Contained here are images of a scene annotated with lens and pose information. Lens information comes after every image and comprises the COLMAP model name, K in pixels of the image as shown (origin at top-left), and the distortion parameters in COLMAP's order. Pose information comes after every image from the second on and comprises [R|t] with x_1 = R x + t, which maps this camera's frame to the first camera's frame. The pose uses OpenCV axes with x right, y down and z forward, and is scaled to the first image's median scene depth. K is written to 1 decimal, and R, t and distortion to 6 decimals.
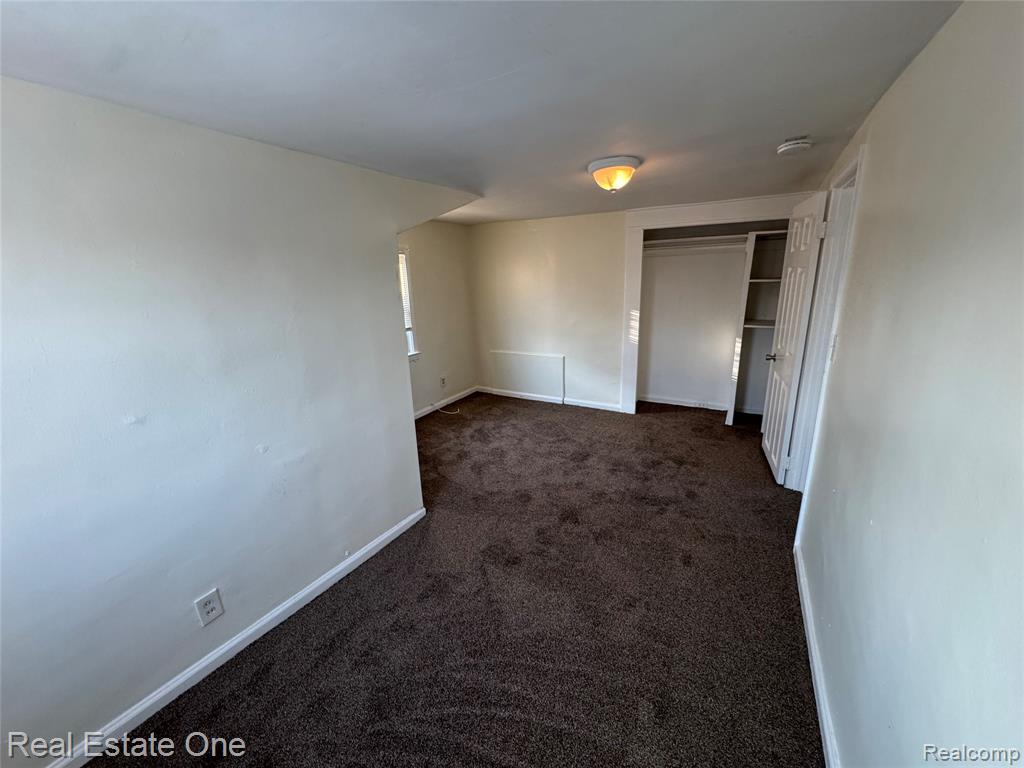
lens RADIAL K [[414.5, 0, 509.0], [0, 414.5, 384.1], [0, 0, 1]] dist [-0.002486, -0.000232]
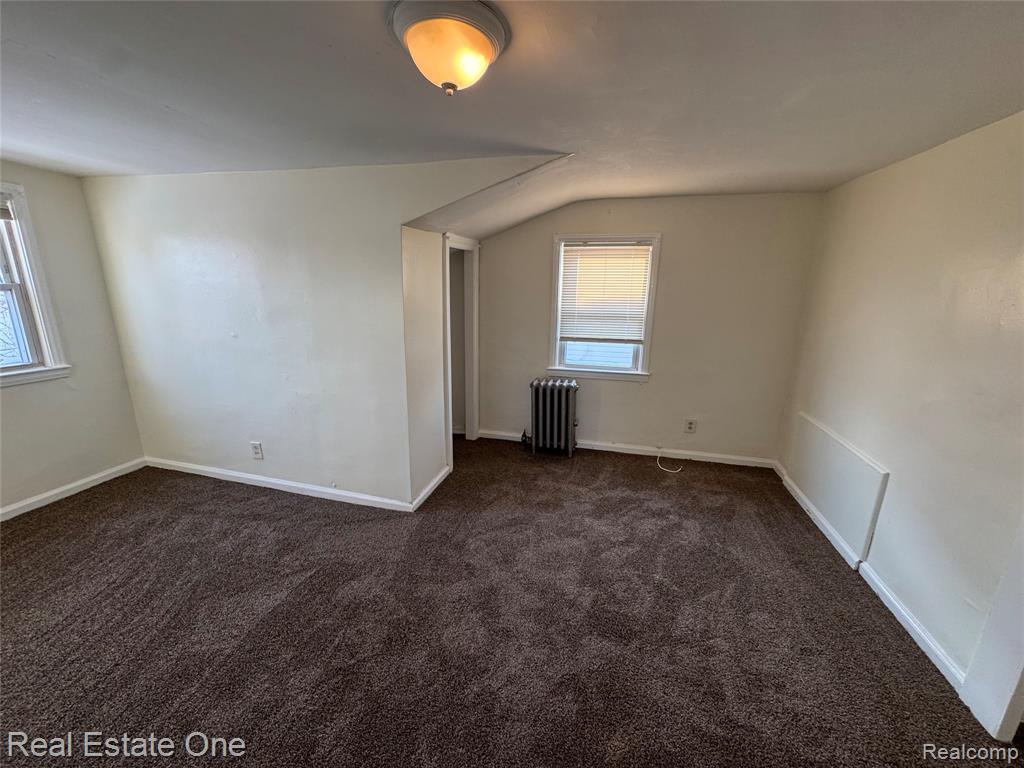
lens RADIAL K [[414.5, 0, 511.4], [0, 414.5, 381.4], [0, 0, 1]] dist [-0.002486, -0.000232]
pose [[0.273976, 0.271017, -0.922760, 0.480822], [-0.274916, 0.941507, 0.194898, -0.162746], [0.921606, 0.200284, 0.332458, 0.583252]]
